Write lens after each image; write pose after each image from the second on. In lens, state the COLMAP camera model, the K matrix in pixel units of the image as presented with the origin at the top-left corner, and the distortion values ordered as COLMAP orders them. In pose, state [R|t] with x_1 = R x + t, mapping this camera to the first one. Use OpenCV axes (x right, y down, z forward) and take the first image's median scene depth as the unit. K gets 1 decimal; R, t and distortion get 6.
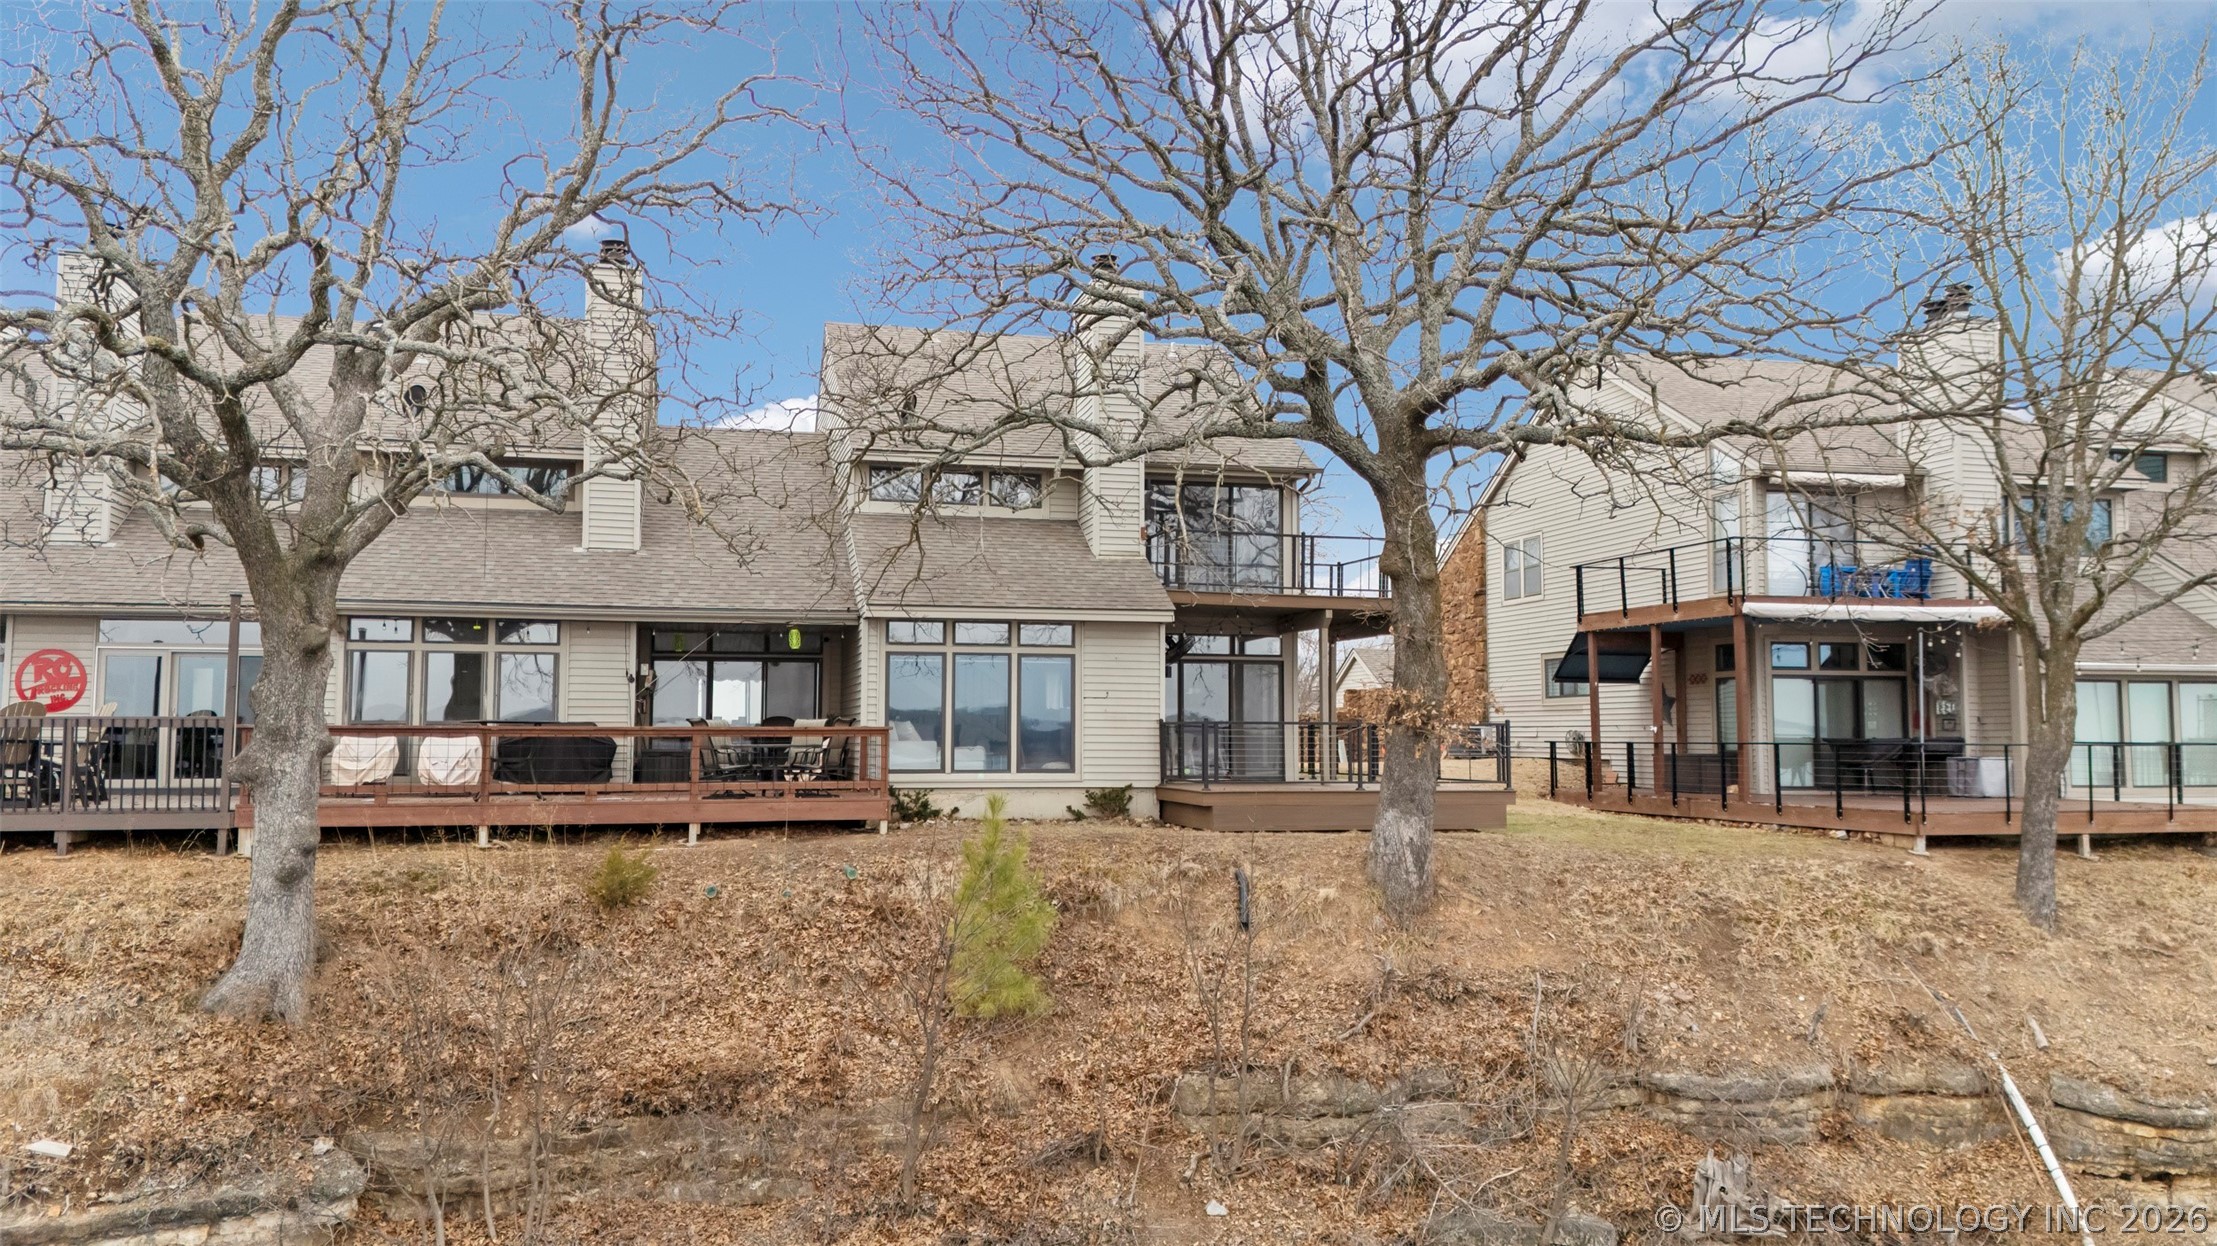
lens RADIAL K [[1628.6, 0, 1076.4], [0, 1628.6, 534.4], [0, 0, 1]] dist [0.055008, -0.048179]
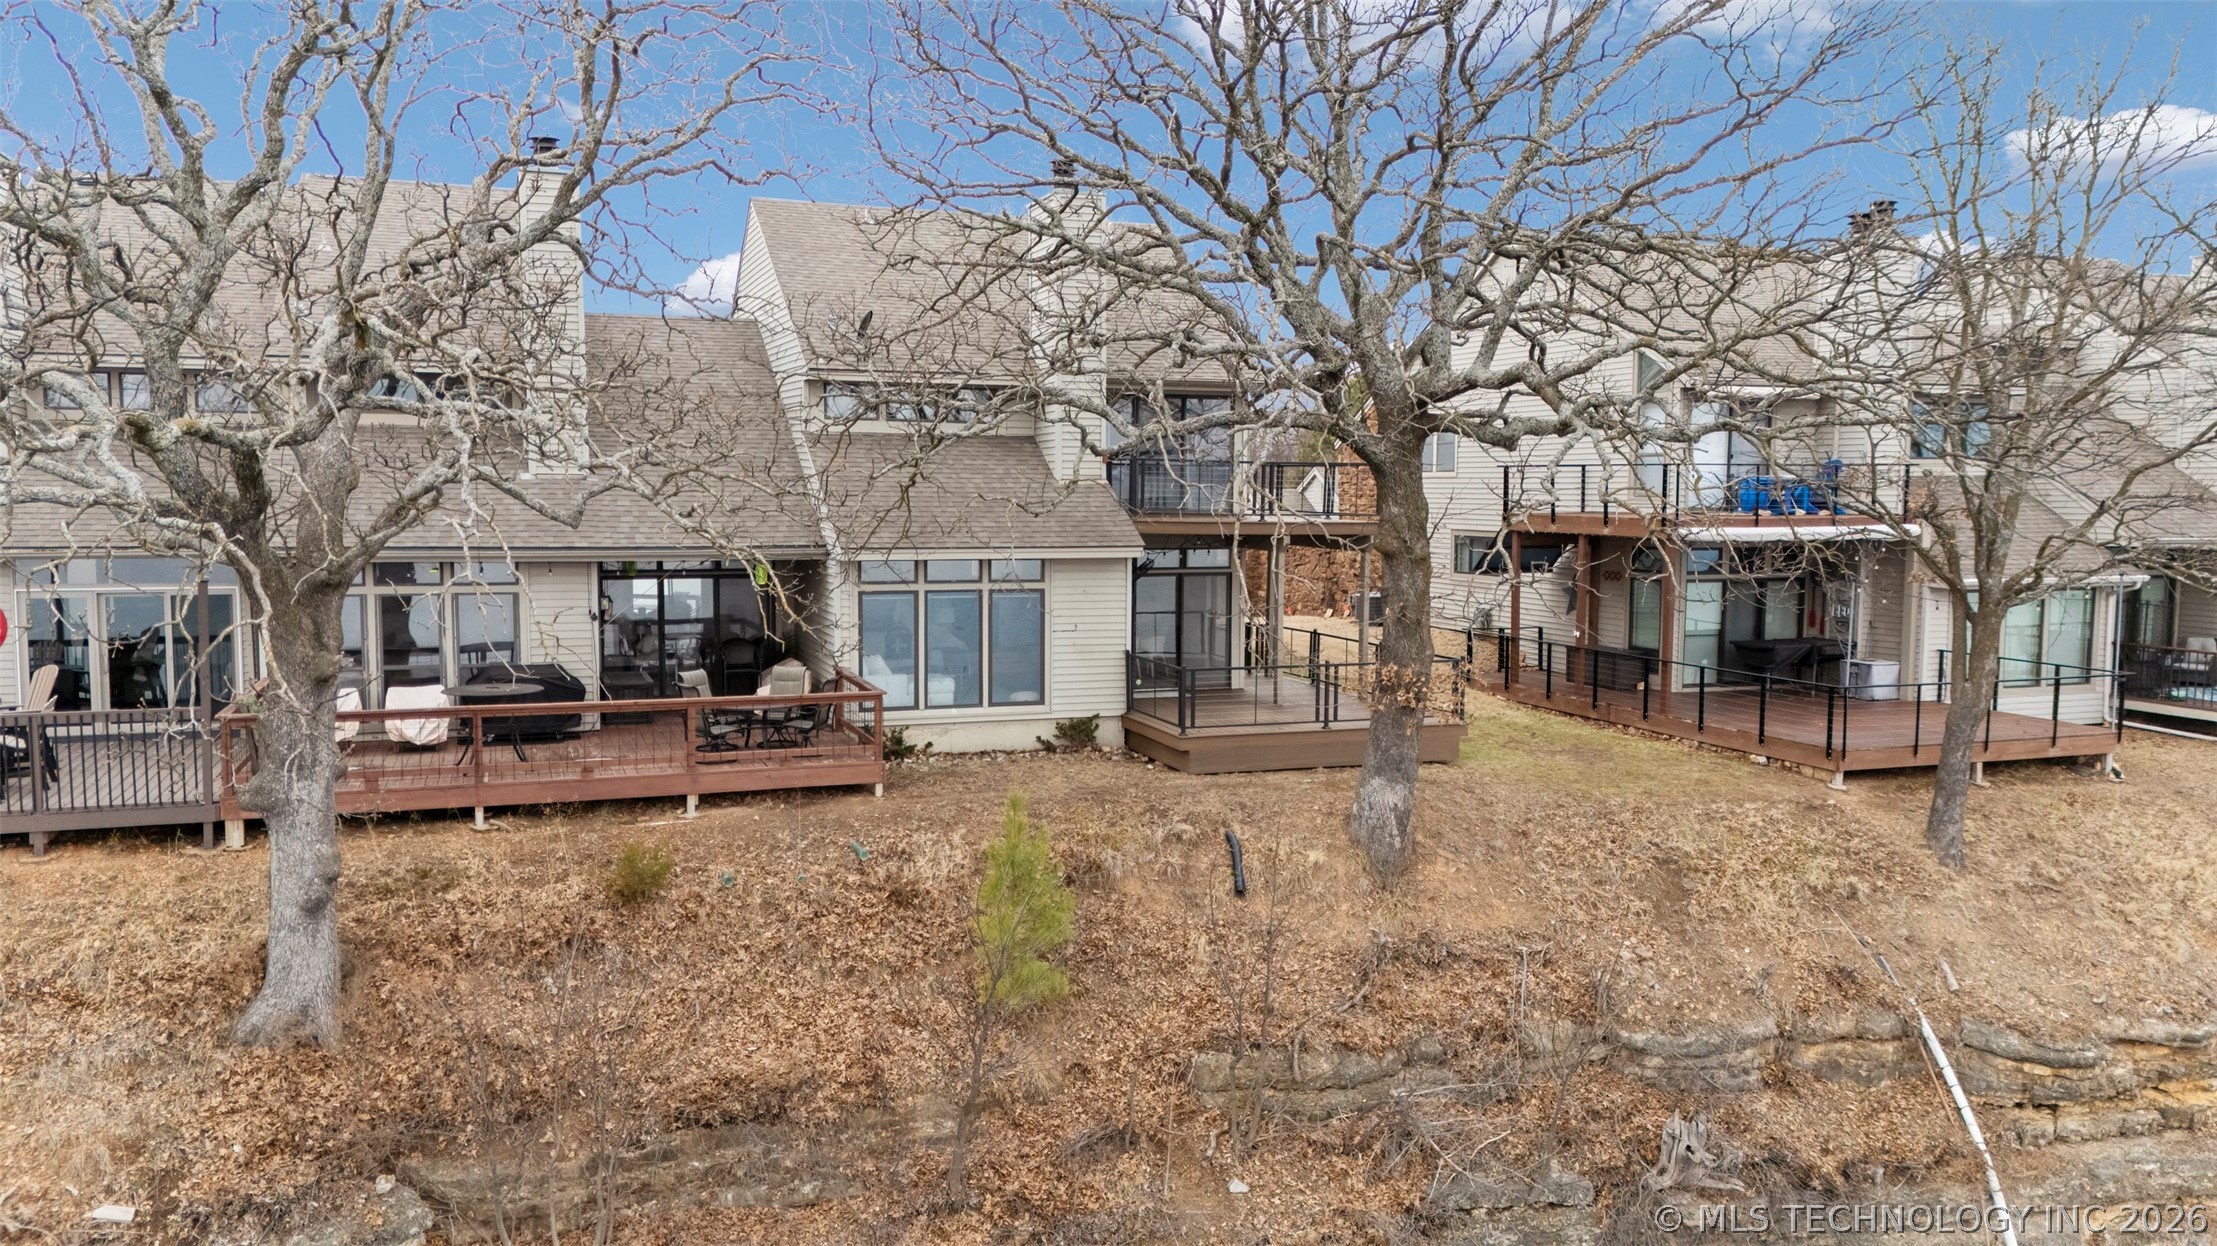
lens RADIAL K [[1628.6, 0, 1063.1], [0, 1628.6, 518.0], [0, 0, 1]] dist [0.055008, -0.048179]
pose [[0.994613, -0.001872, 0.103637, -0.125575], [-0.014070, 0.988143, 0.152888, -0.165576], [-0.102694, -0.153523, 0.982794, 0.021481]]
